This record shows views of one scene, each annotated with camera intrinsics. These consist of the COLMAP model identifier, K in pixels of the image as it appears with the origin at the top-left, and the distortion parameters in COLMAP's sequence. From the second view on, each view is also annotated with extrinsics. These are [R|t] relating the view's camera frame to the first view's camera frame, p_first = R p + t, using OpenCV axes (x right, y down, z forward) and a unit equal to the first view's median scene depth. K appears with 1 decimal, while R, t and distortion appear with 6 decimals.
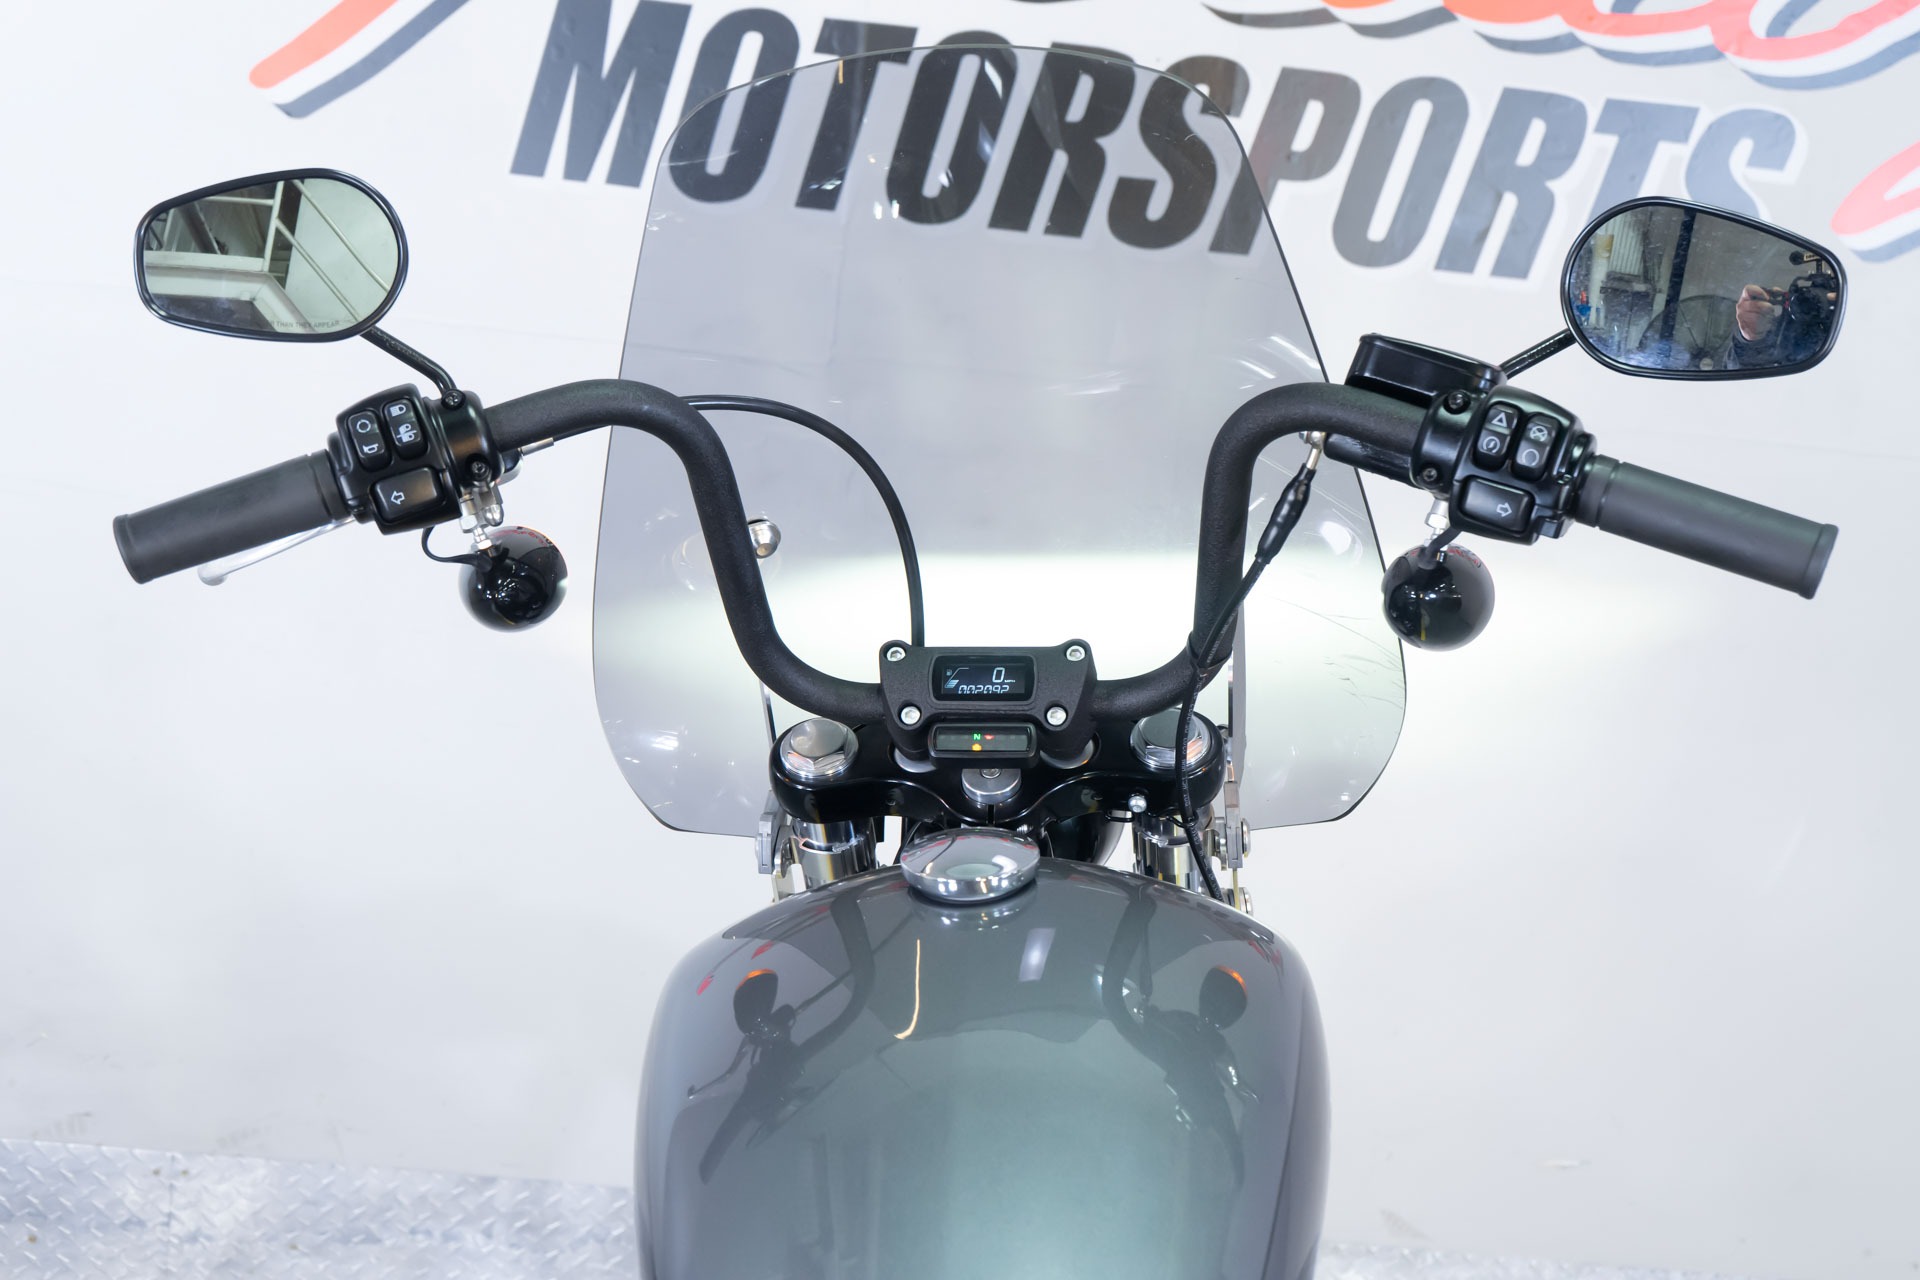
lens RADIAL K [[2301.1, 0, 963.4], [0, 2301.1, 645.4], [0, 0, 1]] dist [0.049216, -0.012431]
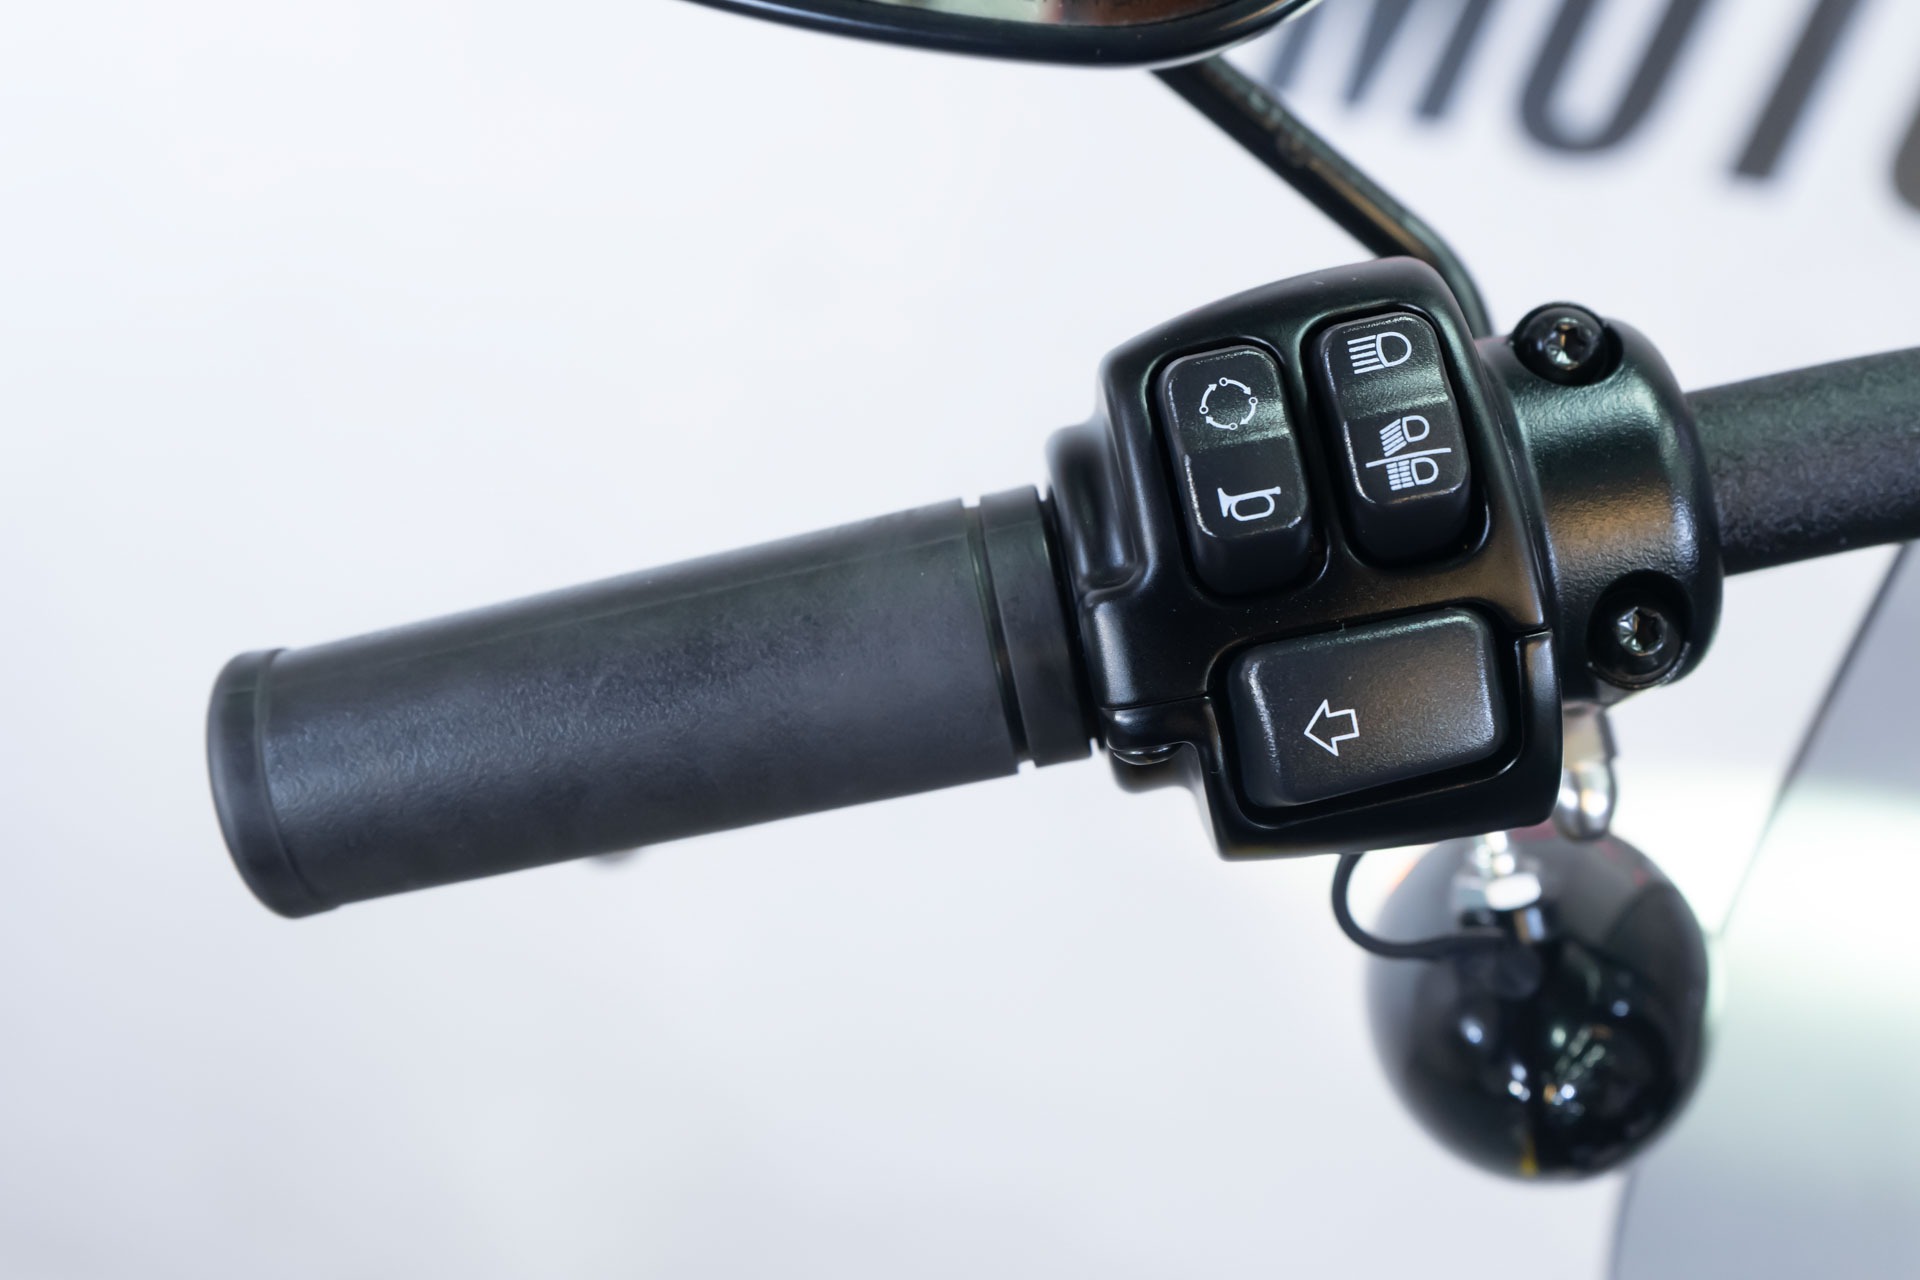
lens RADIAL K [[2301.1, 0, 963.4], [0, 2301.1, 645.4], [0, 0, 1]] dist [0.049216, -0.012431]
pose [[0.967518, 0.126904, -0.218643, -0.229421], [-0.136380, 0.990239, -0.028744, -0.059869], [0.212861, 0.057629, 0.975382, 0.760732]]
